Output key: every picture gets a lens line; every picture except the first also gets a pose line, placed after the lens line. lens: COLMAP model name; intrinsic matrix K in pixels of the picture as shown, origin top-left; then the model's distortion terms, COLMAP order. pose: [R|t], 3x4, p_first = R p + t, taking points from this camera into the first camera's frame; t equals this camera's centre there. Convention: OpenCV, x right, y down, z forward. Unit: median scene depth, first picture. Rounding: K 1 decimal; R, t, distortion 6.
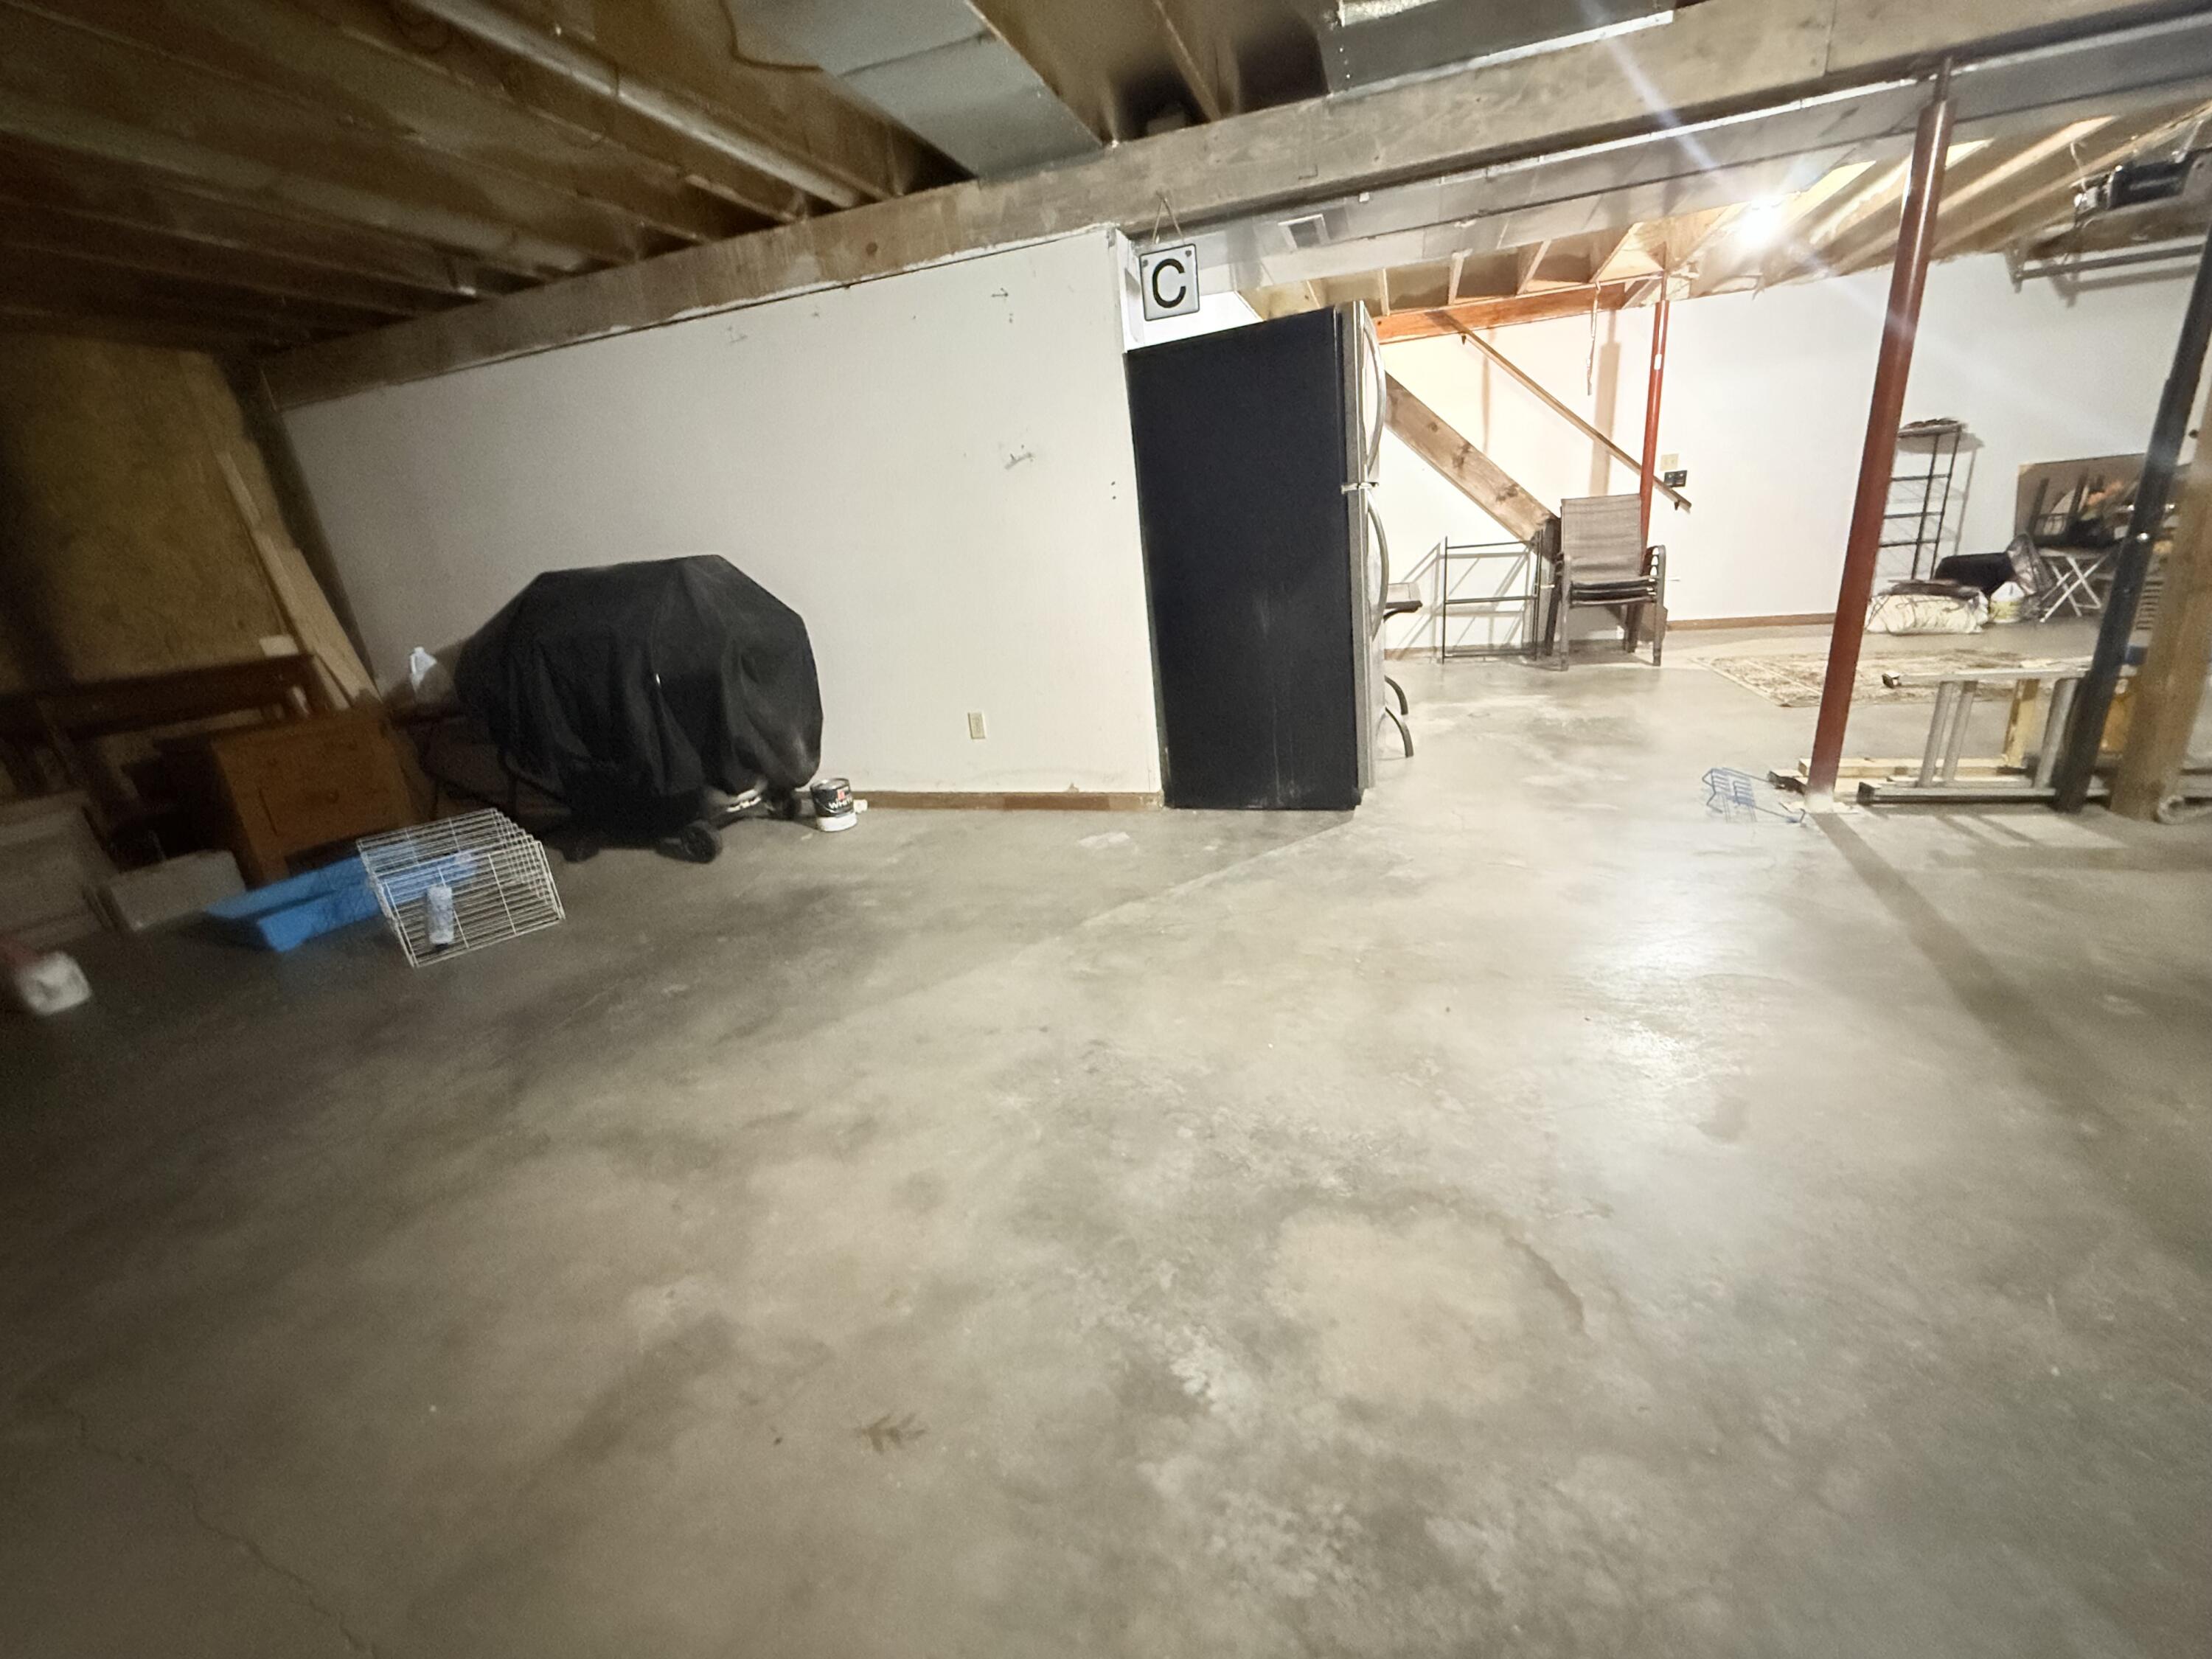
lens RADIAL K [[884.4, 0, 1094.0], [0, 884.4, 829.9], [0, 0, 1]] dist [0.000197, 0.000021]
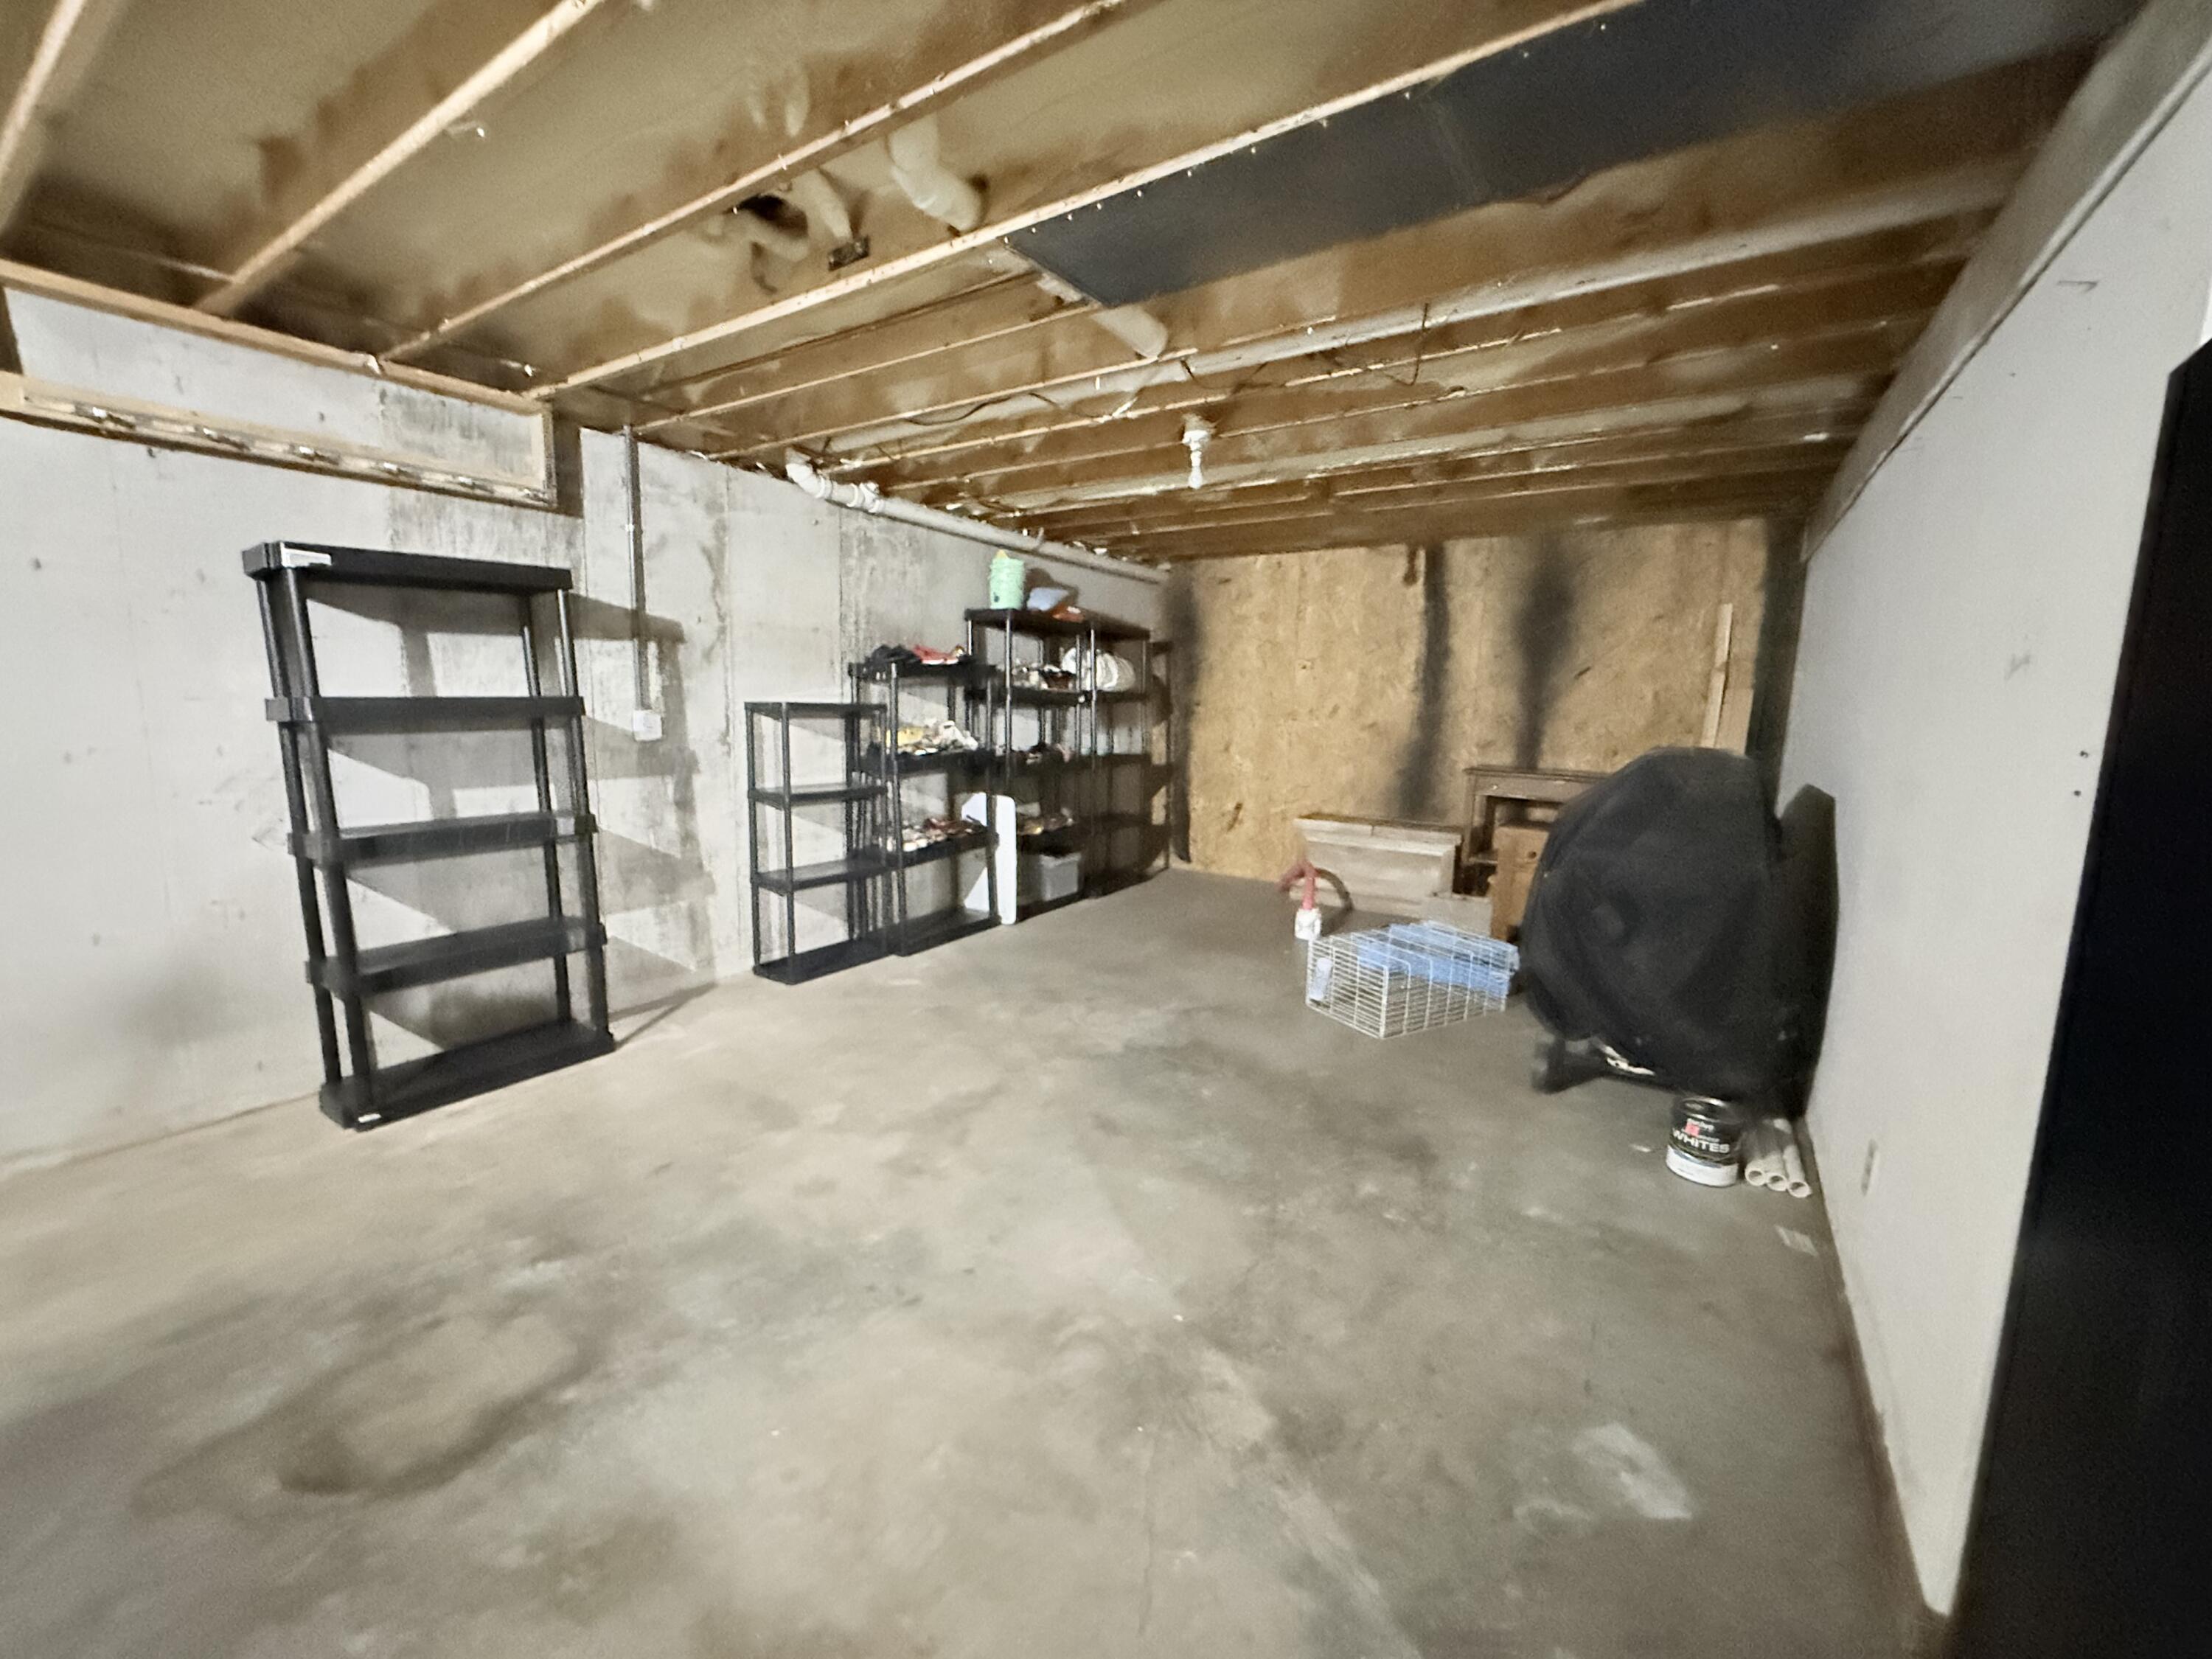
lens RADIAL K [[884.4, 0, 1098.8], [0, 884.4, 828.8], [0, 0, 1]] dist [0.000197, 0.000021]
pose [[-0.265512, 0.233220, -0.935474, 0.344729], [-0.305189, 0.900072, 0.311015, -0.272609], [0.914529, 0.368074, -0.167803, 0.556219]]
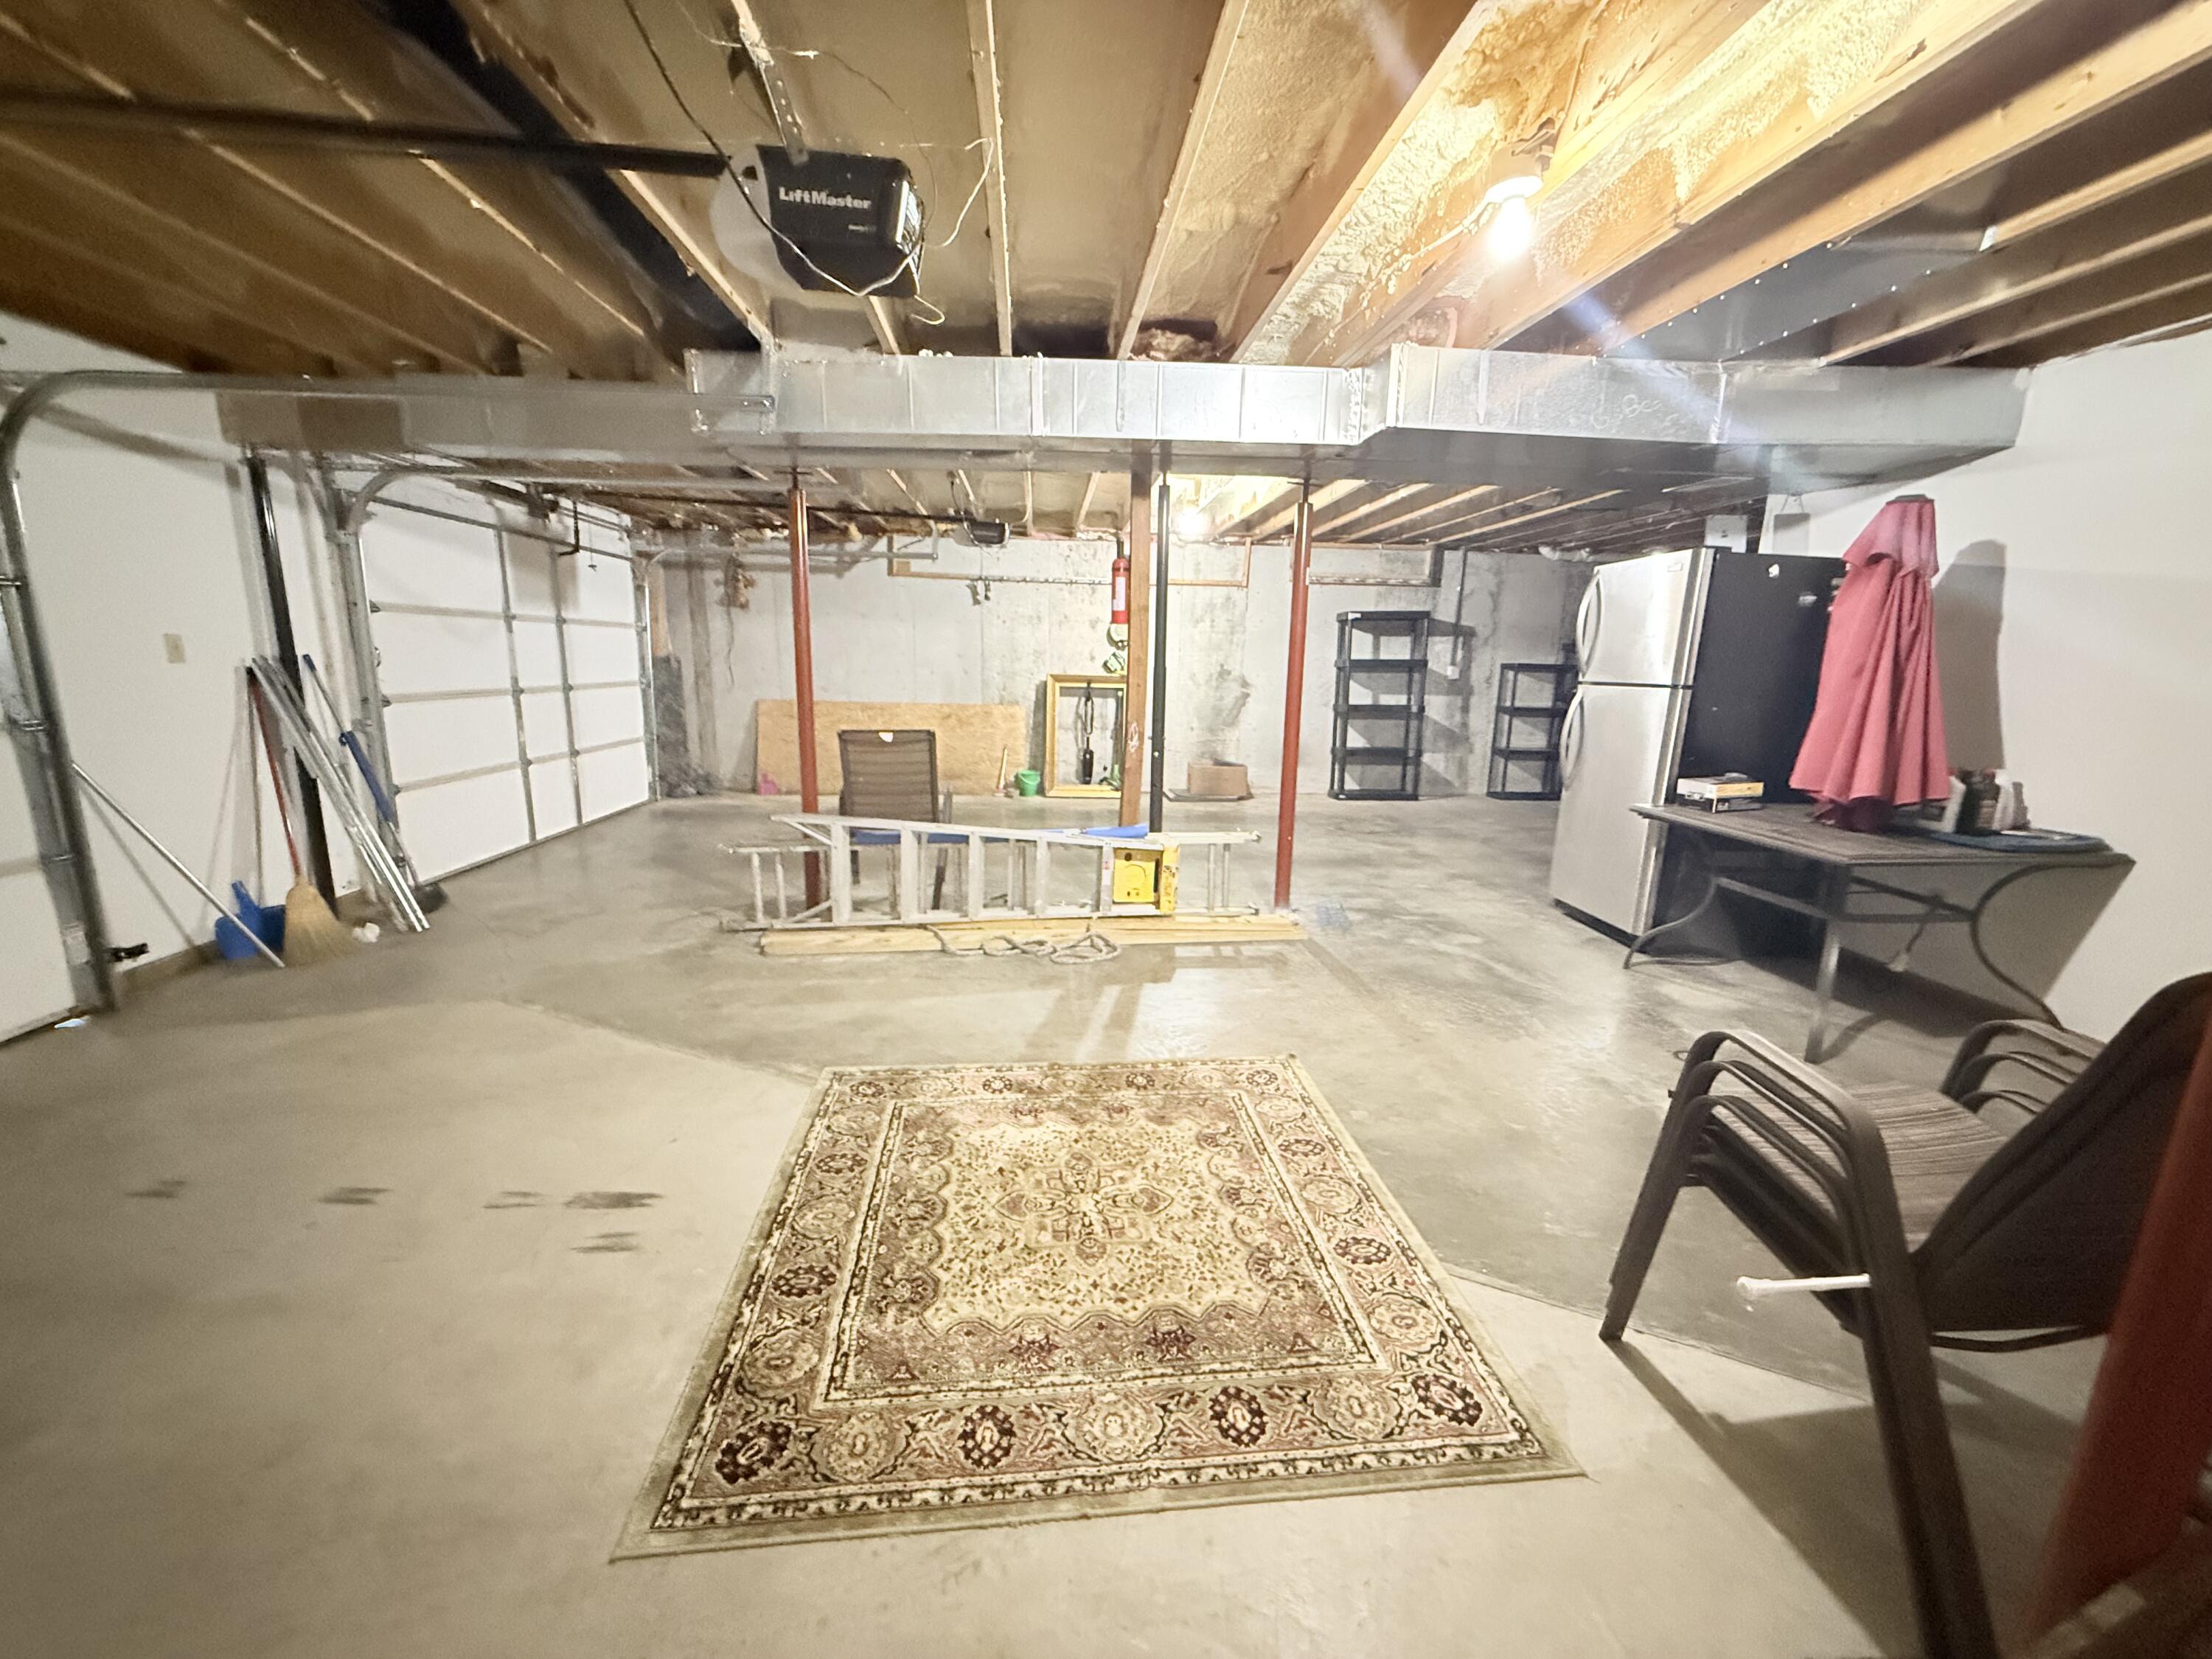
lens RADIAL K [[884.4, 0, 1102.7], [0, 884.4, 835.9], [0, 0, 1]] dist [0.000197, 0.000021]
pose [[-0.916011, 0.155450, -0.369809, 1.082672], [-0.061644, 0.856371, 0.512669, -0.590544], [0.396388, 0.492407, -0.774862, 1.314136]]
